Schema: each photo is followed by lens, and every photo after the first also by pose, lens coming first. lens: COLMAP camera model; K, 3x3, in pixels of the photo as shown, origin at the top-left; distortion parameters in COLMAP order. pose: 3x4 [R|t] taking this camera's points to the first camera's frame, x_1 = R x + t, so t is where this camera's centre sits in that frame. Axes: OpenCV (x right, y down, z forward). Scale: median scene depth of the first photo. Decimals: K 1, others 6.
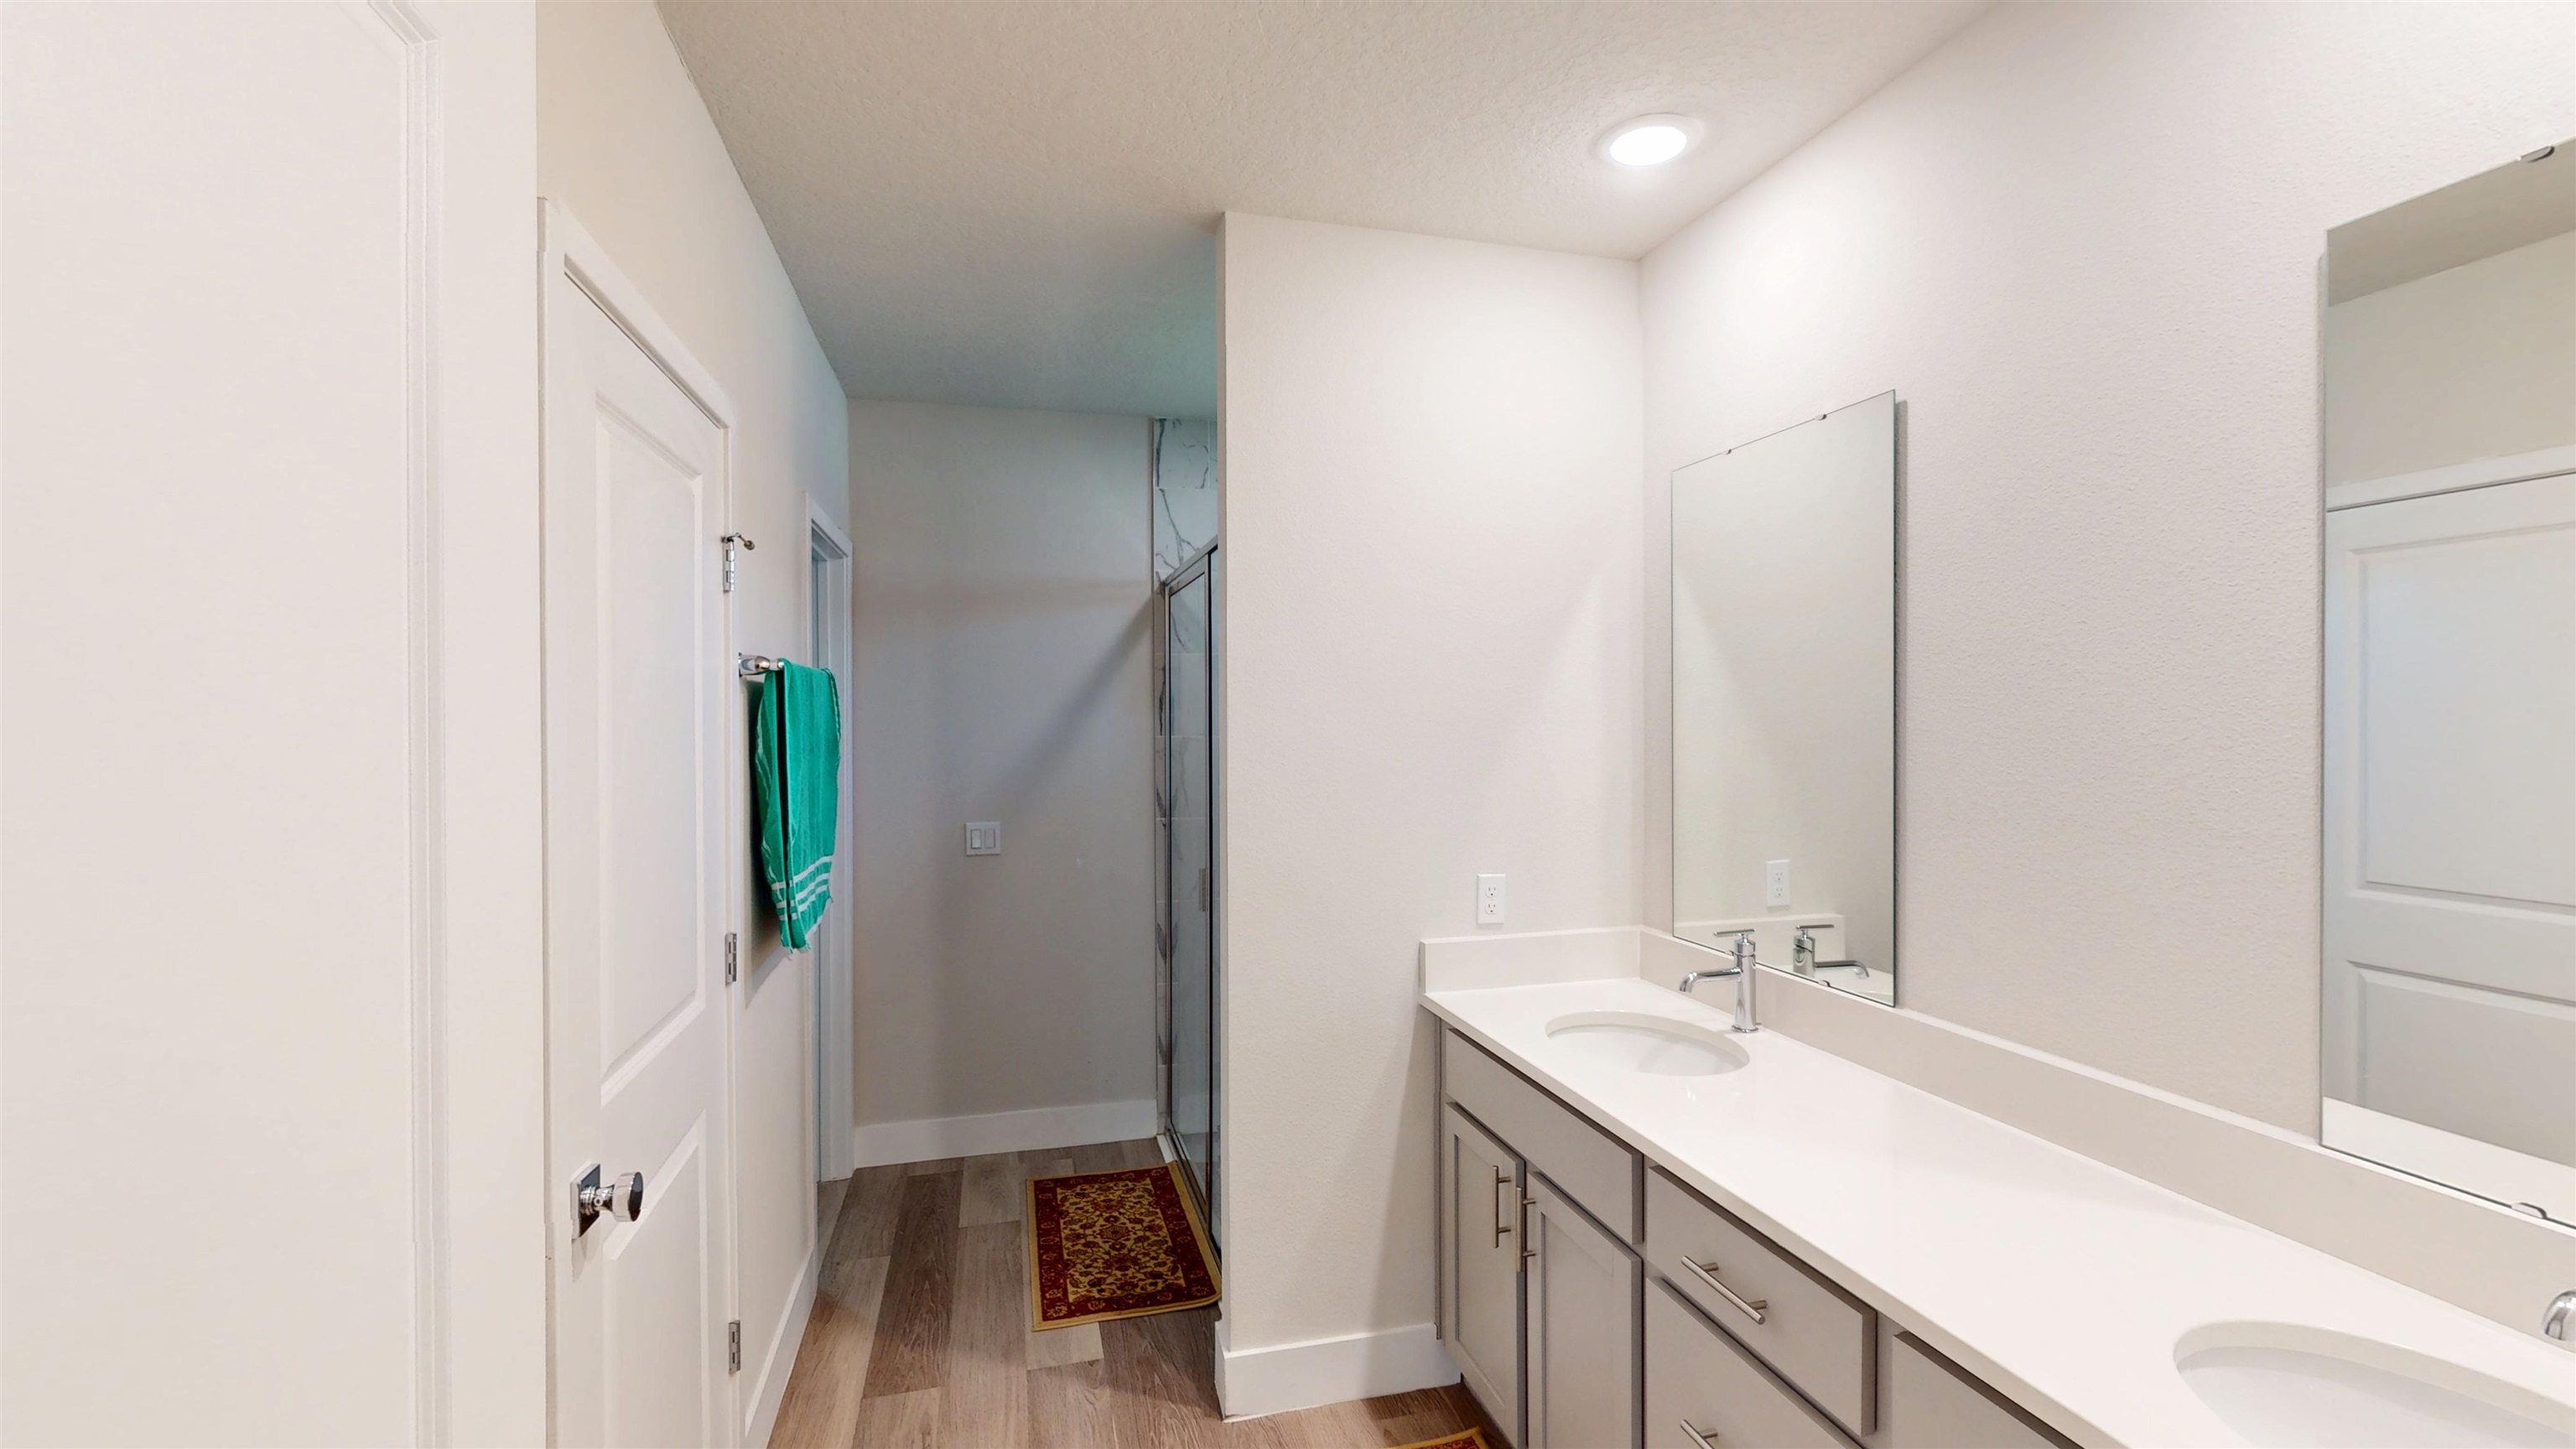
lens RADIAL K [[1057.9, 0, 1287.5], [0, 1057.9, 747.6], [0, 0, 1]] dist [0.000370, 0.000067]
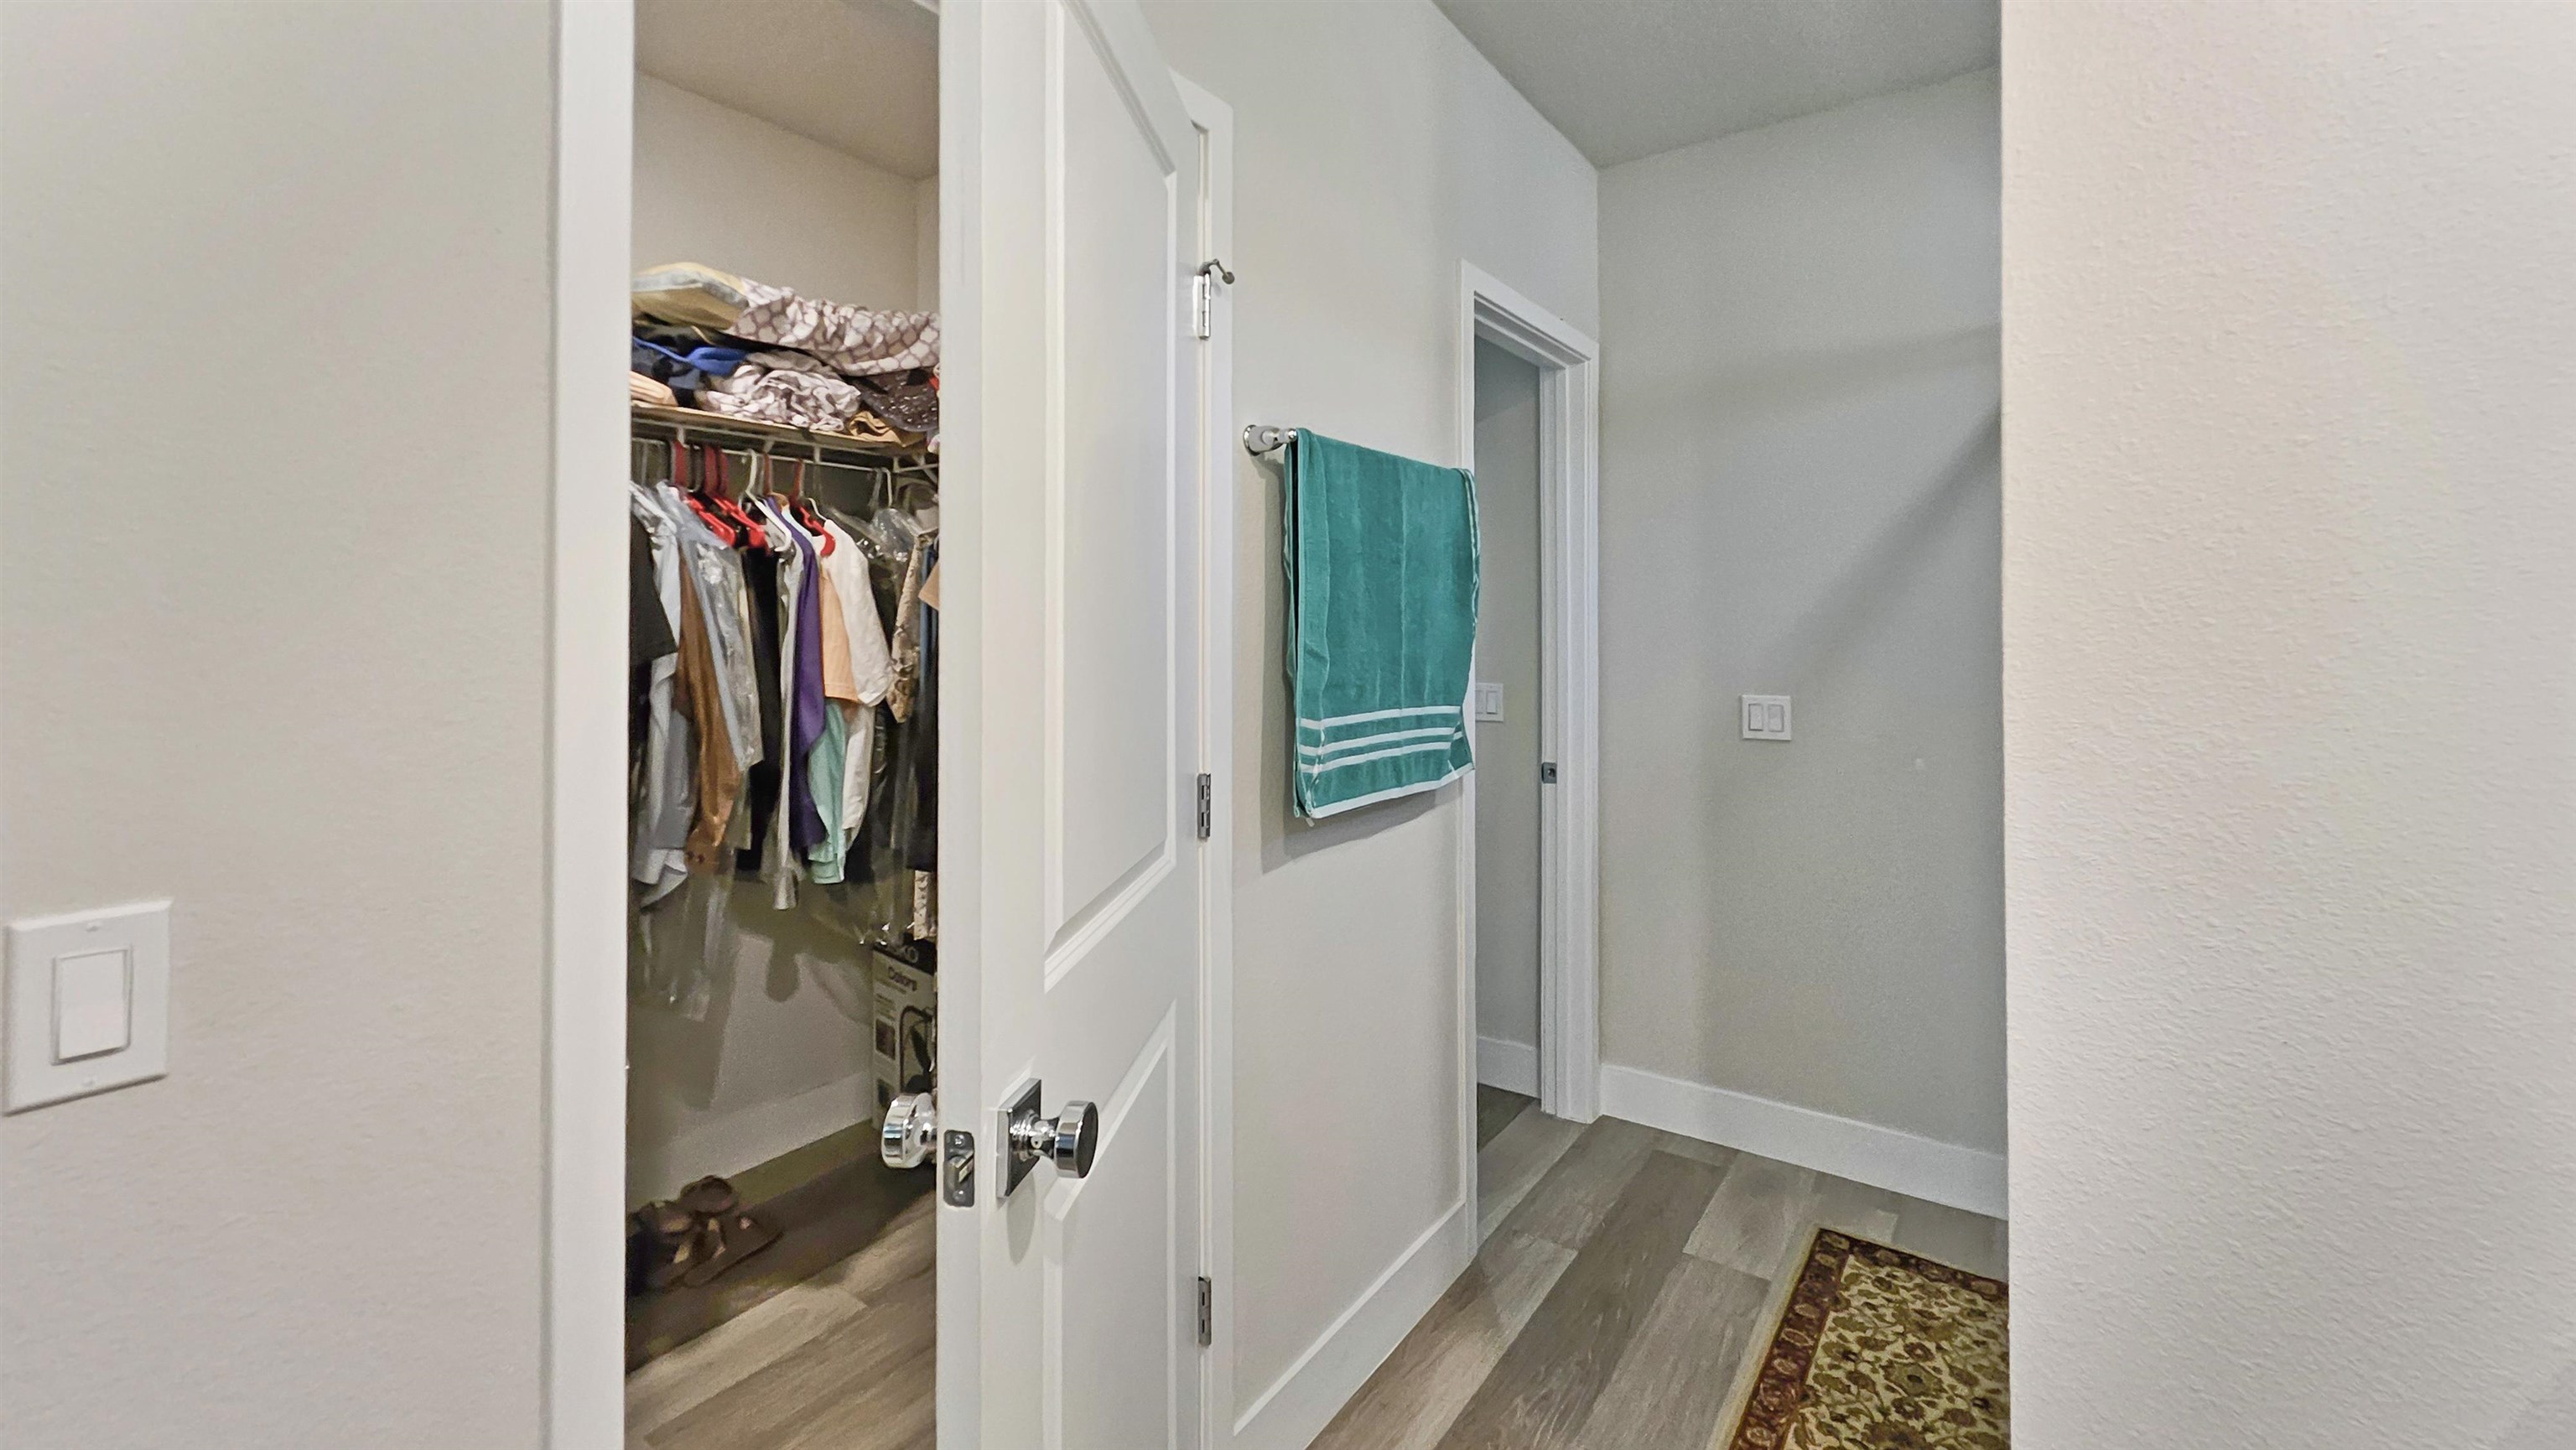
lens RADIAL K [[1070.2, 0, 1294.5], [0, 1070.2, 607.8], [0, 0, 1]] dist [0.000503, 0.000027]
pose [[0.650611, -0.003099, -0.759405, 0.067441], [-0.024523, 0.999384, -0.025089, 0.040225], [0.759015, 0.034946, 0.650135, 0.299784]]
